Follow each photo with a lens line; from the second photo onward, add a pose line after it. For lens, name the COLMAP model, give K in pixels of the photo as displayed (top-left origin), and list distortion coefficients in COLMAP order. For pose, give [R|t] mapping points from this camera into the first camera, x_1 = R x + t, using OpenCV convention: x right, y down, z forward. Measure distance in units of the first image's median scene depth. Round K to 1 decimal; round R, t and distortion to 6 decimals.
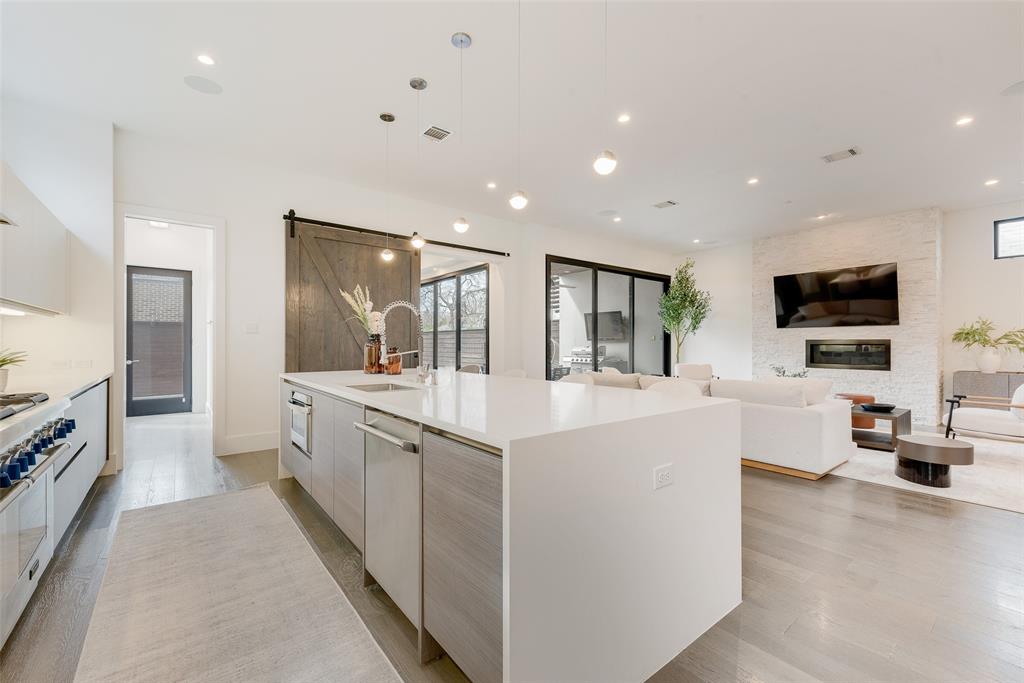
lens RADIAL K [[425.6, 0, 504.8], [0, 425.6, 347.5], [0, 0, 1]] dist [-0.001010, 0.000434]
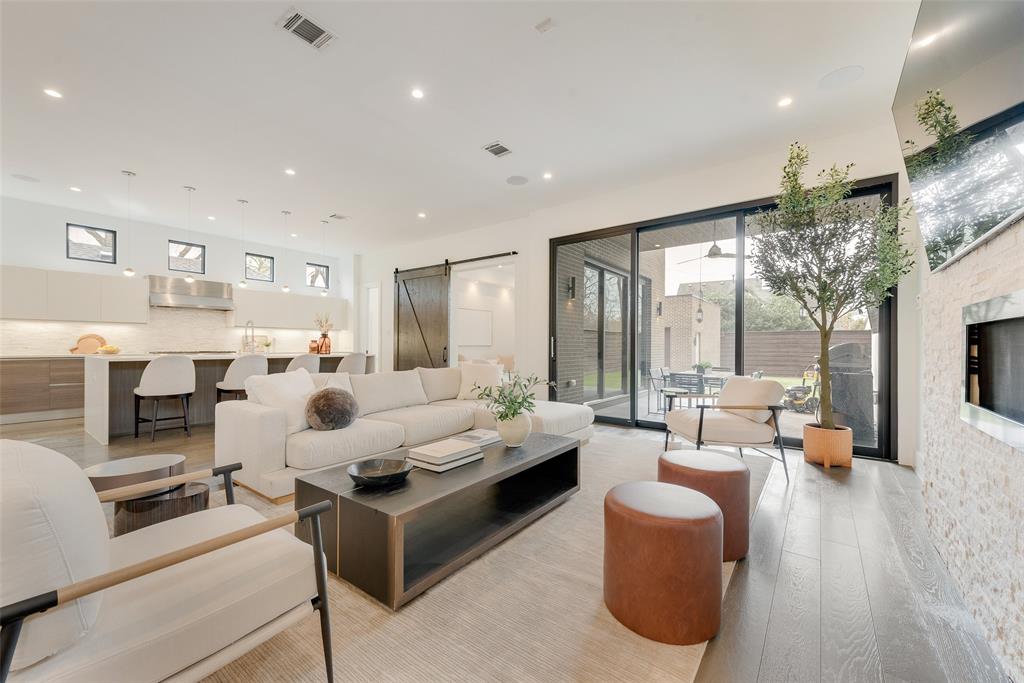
lens RADIAL K [[402.1, 0, 509.4], [0, 402.1, 347.8], [0, 0, 1]] dist [0.010517, -0.000547]
pose [[0.253707, 0.005597, -0.967265, 1.007533], [-0.012496, 0.999919, 0.002508, 0.009596], [0.967200, 0.011451, 0.253756, 0.793130]]
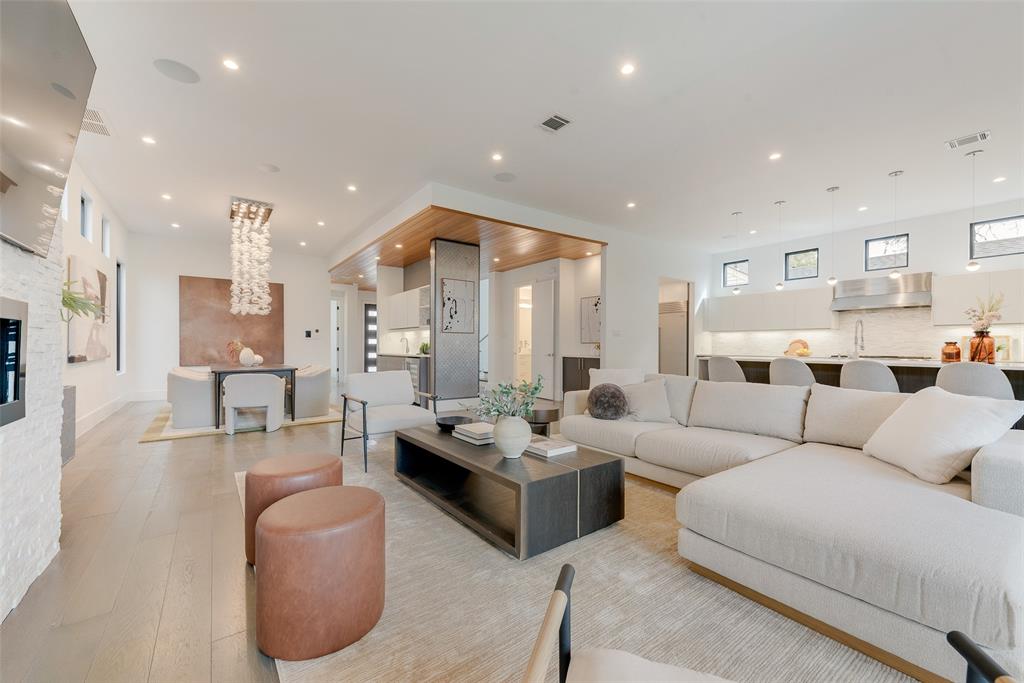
lens RADIAL K [[402.1, 0, 509.6], [0, 402.1, 340.7], [0, 0, 1]] dist [0.010517, -0.000547]
pose [[-0.999653, -0.006295, 0.025581, 0.596997], [-0.006394, 0.999972, -0.003780, 0.005058], [-0.025556, -0.003943, -0.999666, 1.284192]]
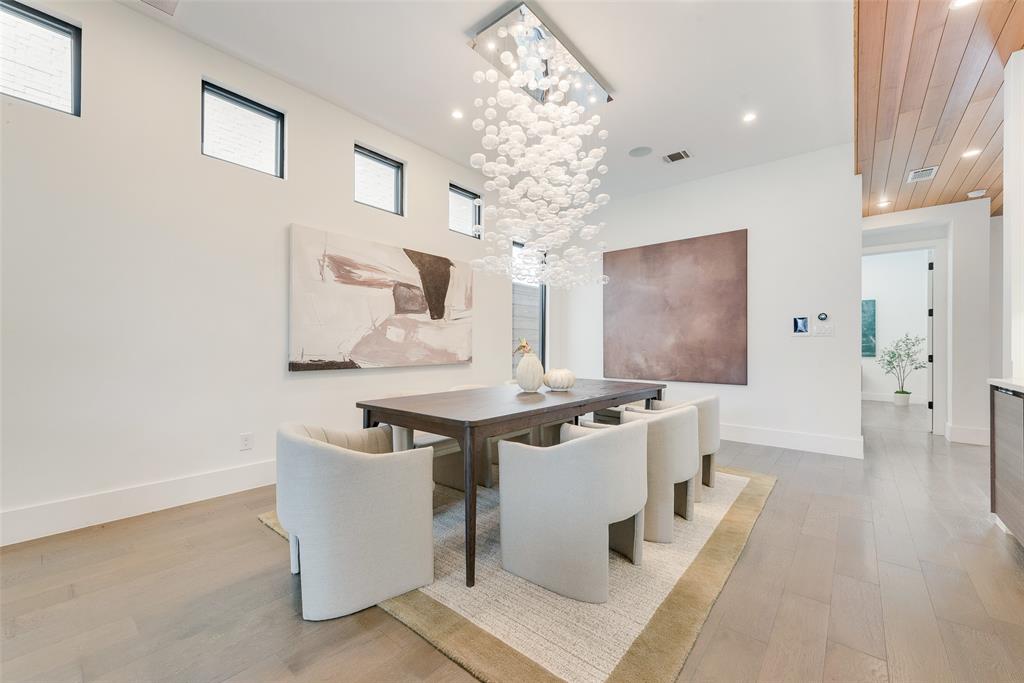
lens RADIAL K [[402.1, 0, 515.0], [0, 402.1, 344.2], [0, 0, 1]] dist [0.010517, -0.000547]
pose [[-0.210992, 0.000281, 0.977488, 0.807670], [-0.000002, 1.000000, -0.000288, 0.011989], [-0.977488, -0.000063, -0.210992, 0.439731]]
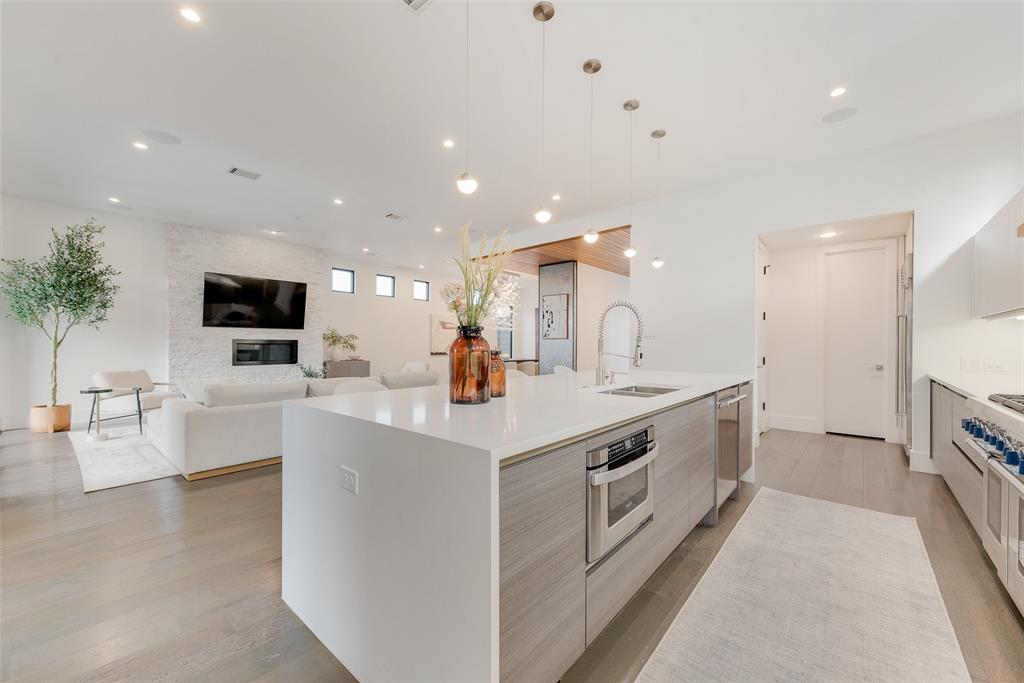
lens RADIAL K [[402.1, 0, 517.4], [0, 402.1, 342.0], [0, 0, 1]] dist [0.010517, -0.000547]
pose [[-0.209519, 0.003349, 0.977799, -0.469041], [0.004416, 0.999987, -0.002478, -0.006716], [-0.977795, 0.003799, -0.209531, 0.608605]]
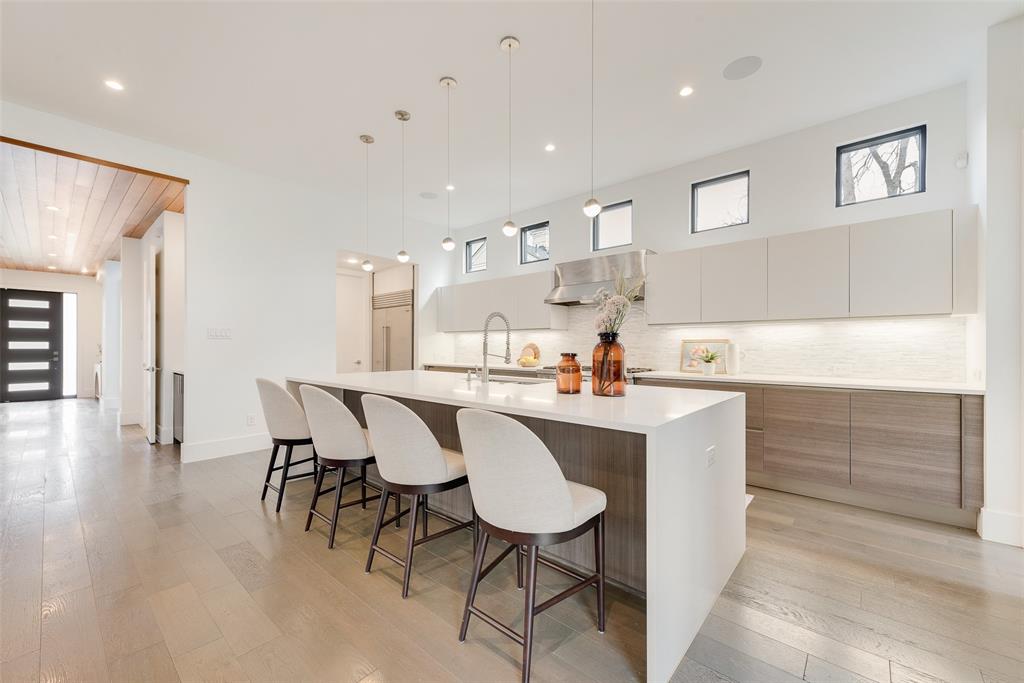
lens RADIAL K [[402.1, 0, 491.1], [0, 402.1, 342.5], [0, 0, 1]] dist [0.010517, -0.000547]
pose [[-0.985621, -0.009061, -0.168728, -0.010081], [-0.009038, 0.999959, -0.000906, -0.009297], [0.168729, 0.000632, -0.985662, 0.916542]]
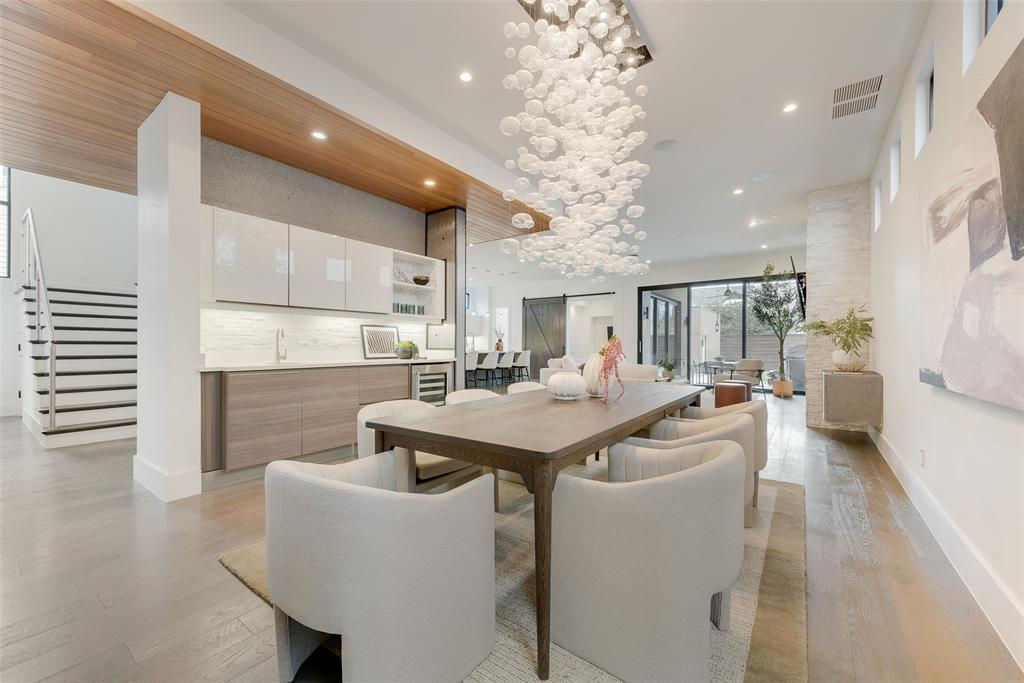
lens RADIAL K [[402.1, 0, 505.5], [0, 402.1, 347.1], [0, 0, 1]] dist [0.010517, -0.000547]
pose [[0.255875, 0.000012, -0.966710, 1.632928], [-0.012915, 0.999911, -0.003406, 0.023586], [0.966624, 0.013357, 0.255852, 0.135550]]
